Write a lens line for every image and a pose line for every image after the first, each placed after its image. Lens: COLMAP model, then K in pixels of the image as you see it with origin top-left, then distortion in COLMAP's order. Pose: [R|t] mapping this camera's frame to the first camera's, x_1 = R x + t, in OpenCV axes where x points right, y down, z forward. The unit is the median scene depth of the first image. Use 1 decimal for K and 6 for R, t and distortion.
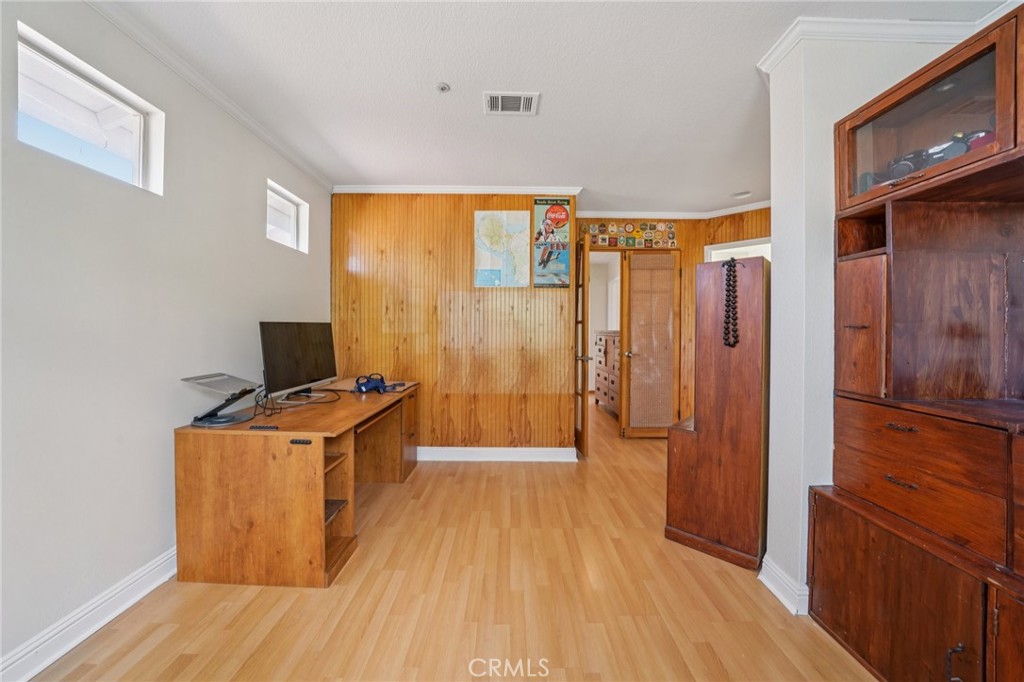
lens RADIAL K [[359.6, 0, 512.9], [0, 359.6, 332.3], [0, 0, 1]] dist [-0.019255, 0.001174]
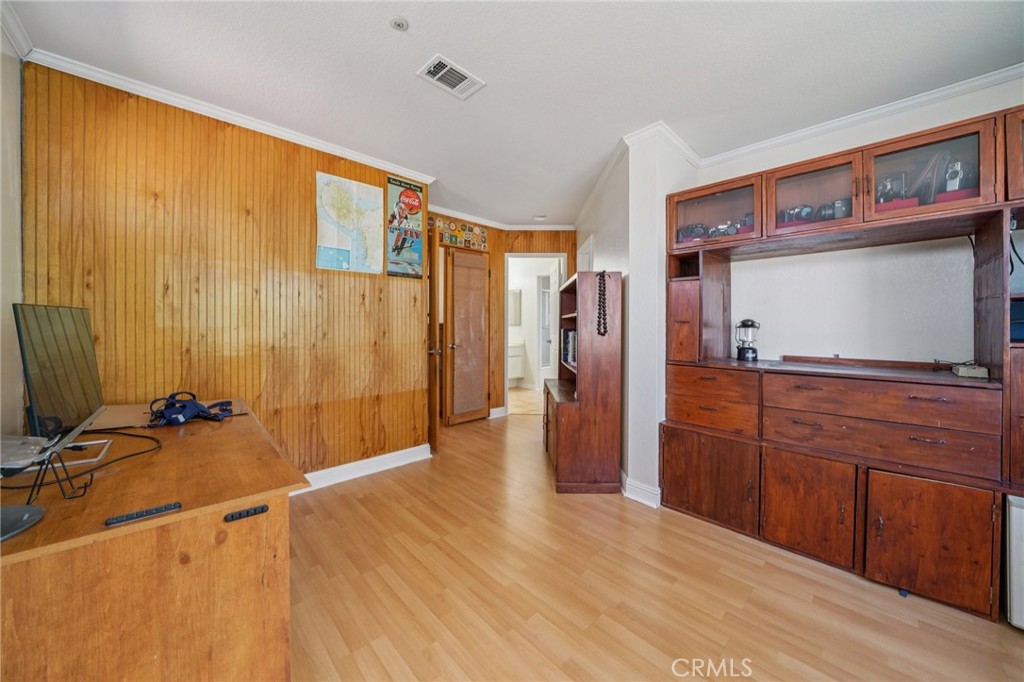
lens RADIAL K [[359.6, 0, 508.8], [0, 359.6, 327.1], [0, 0, 1]] dist [-0.019255, 0.001174]
pose [[0.727839, -0.005459, 0.685727, -0.364563], [0.001938, 0.999981, 0.005904, -0.000438], [-0.685746, -0.002968, 0.727835, 0.152373]]
